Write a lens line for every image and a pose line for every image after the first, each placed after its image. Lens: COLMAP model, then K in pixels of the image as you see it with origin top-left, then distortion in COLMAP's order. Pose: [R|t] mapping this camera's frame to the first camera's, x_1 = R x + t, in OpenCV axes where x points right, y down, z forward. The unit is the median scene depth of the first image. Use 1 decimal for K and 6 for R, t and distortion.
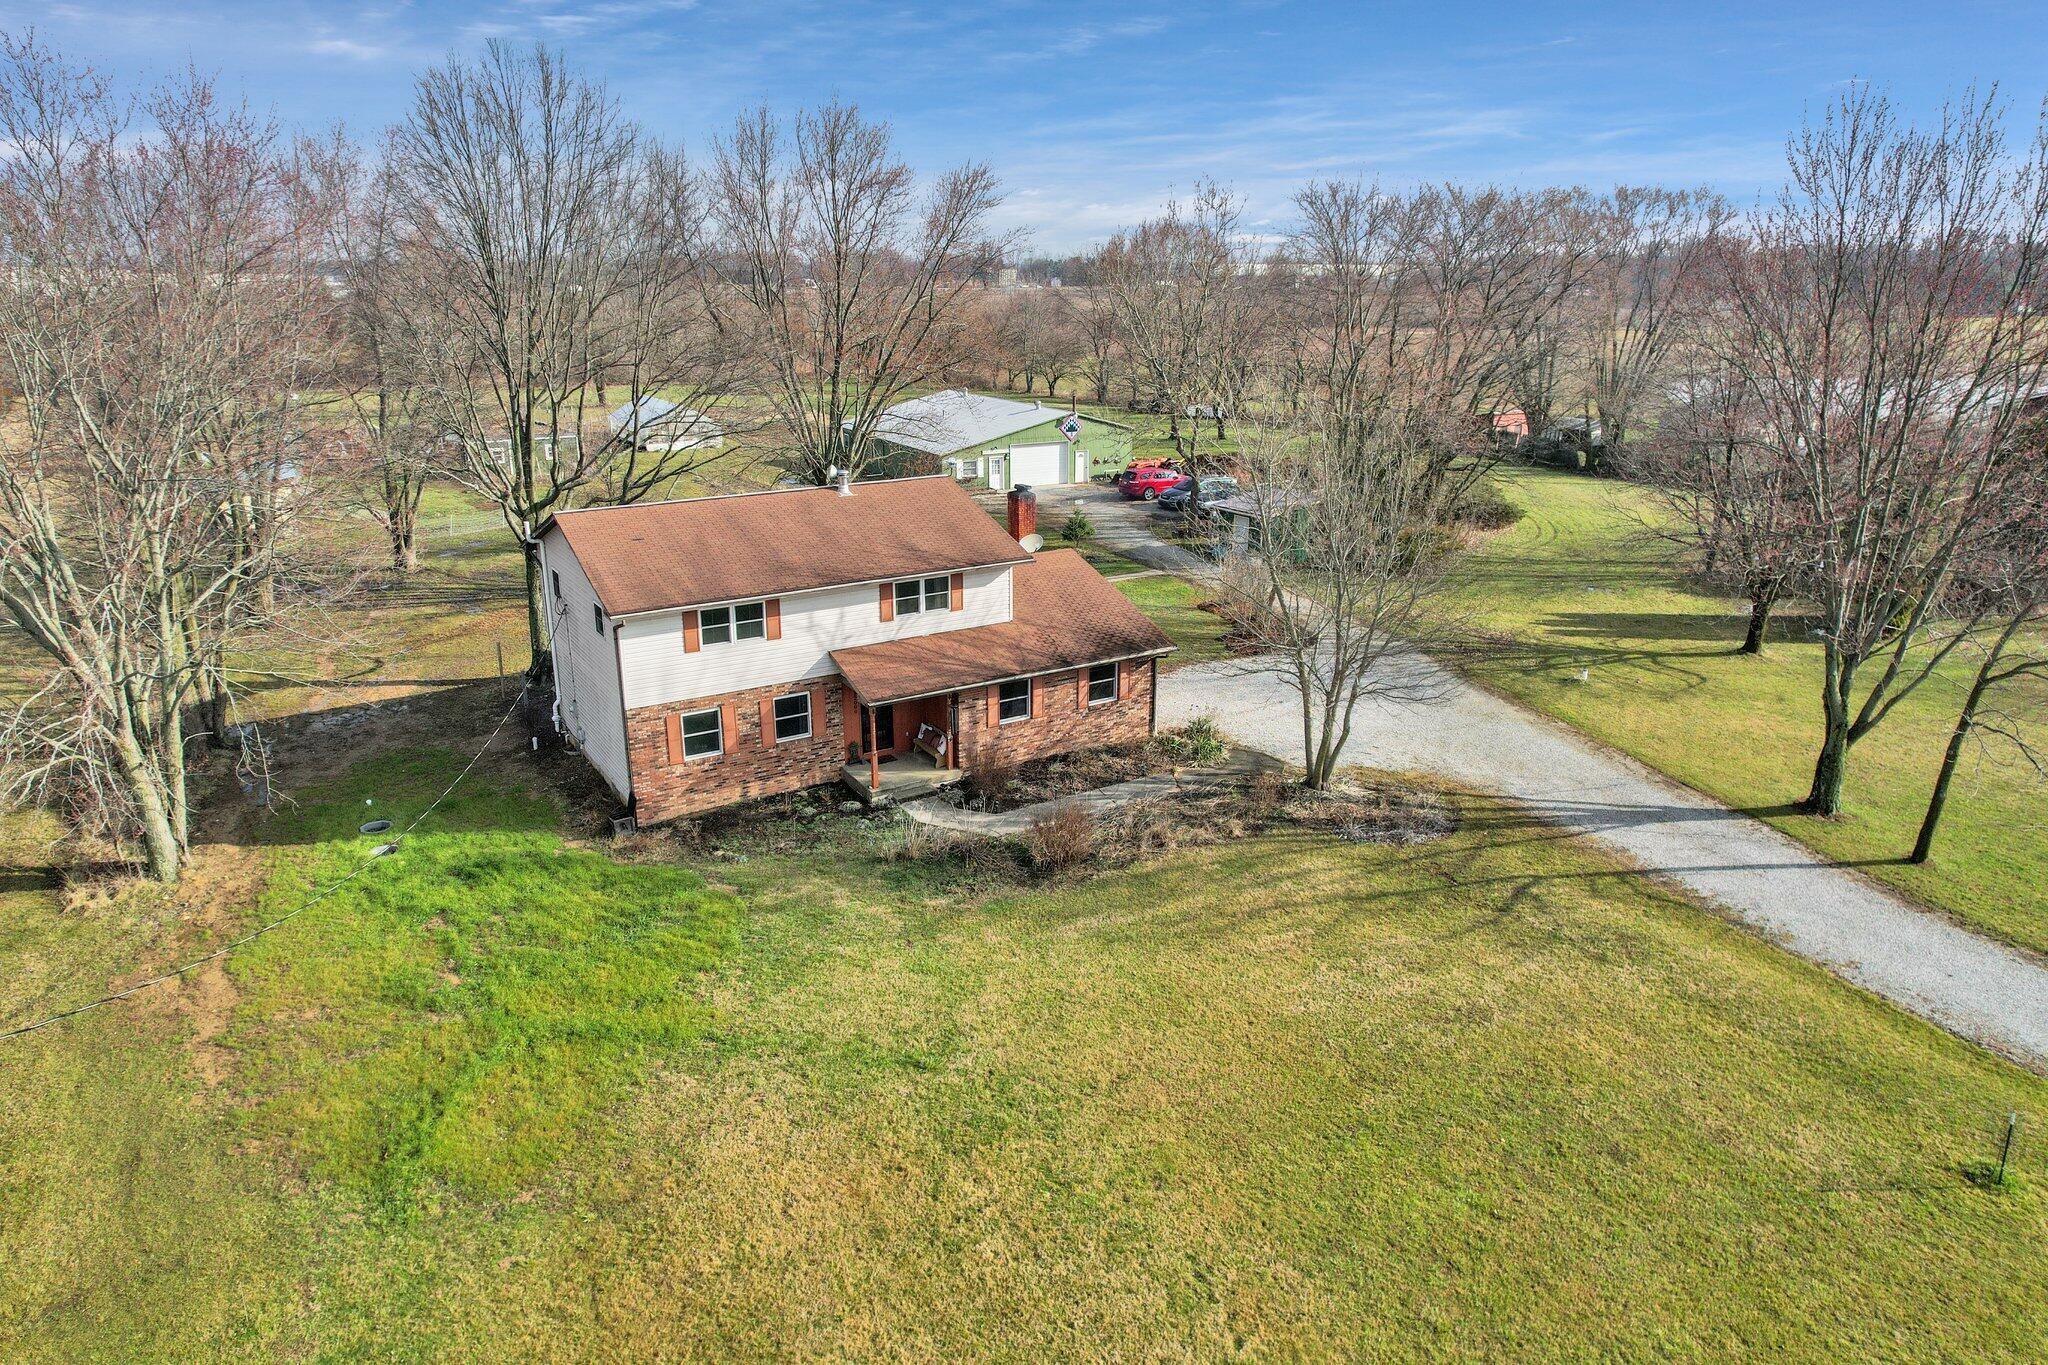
lens RADIAL K [[1303.0, 0, 1024.0], [0, 1303.0, 682.5], [0, 0, 1]] dist [-0.004452, -0.001168]
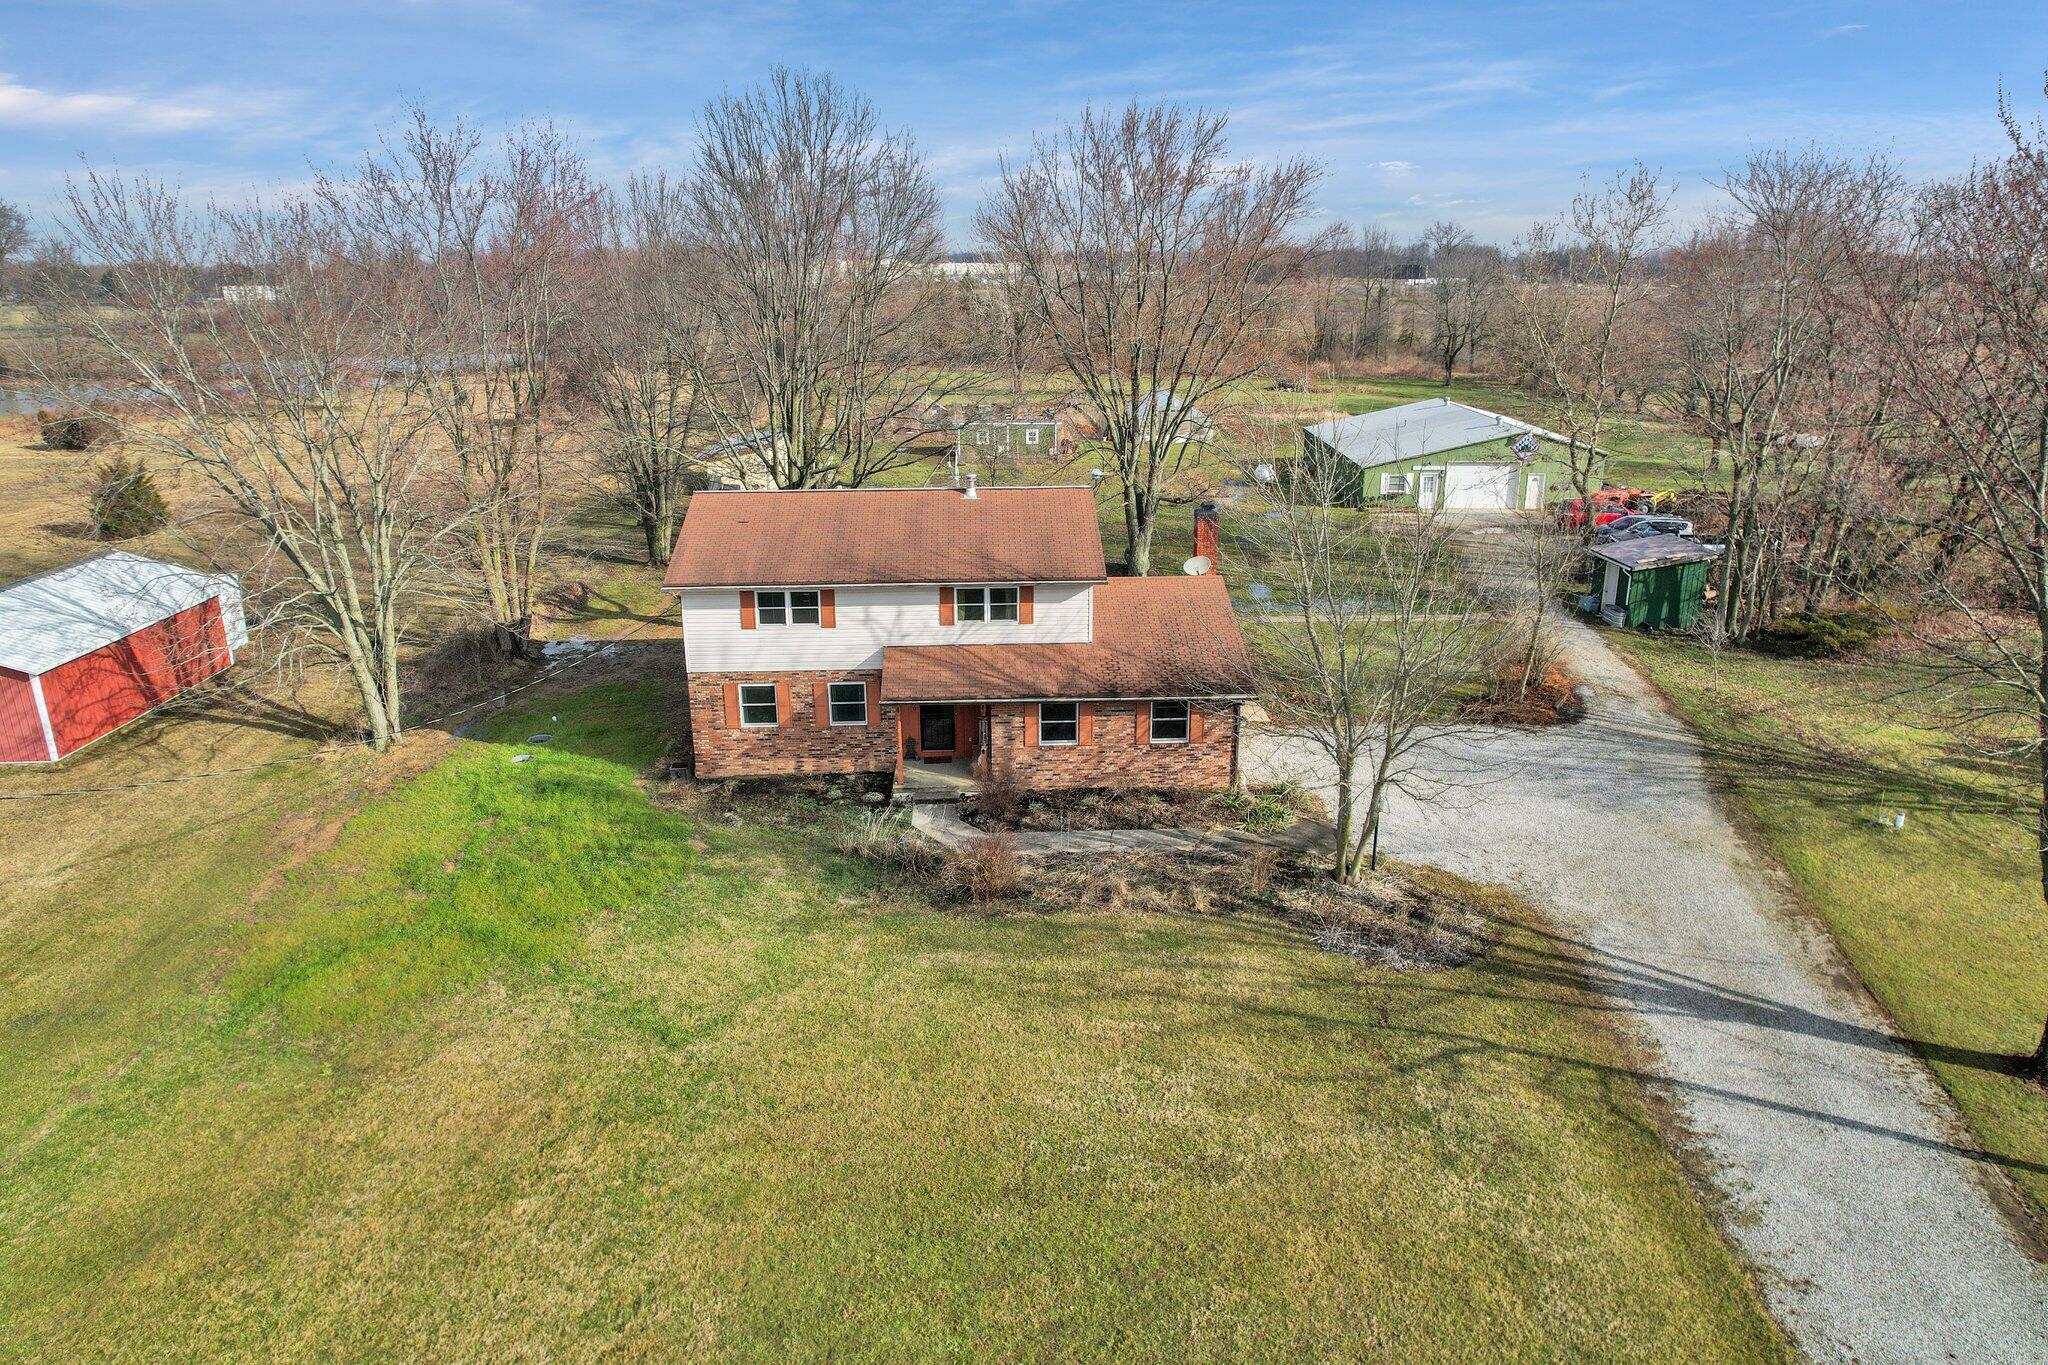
lens RADIAL K [[1286.0, 0, 1023.8], [0, 1286.0, 715.1], [0, 0, 1]] dist [-0.000568, 0.001200]
pose [[0.868980, 0.159810, -0.468331, 0.433491], [-0.146153, 0.987082, 0.065640, -0.053278], [0.472771, 0.011408, 0.881112, 0.153383]]
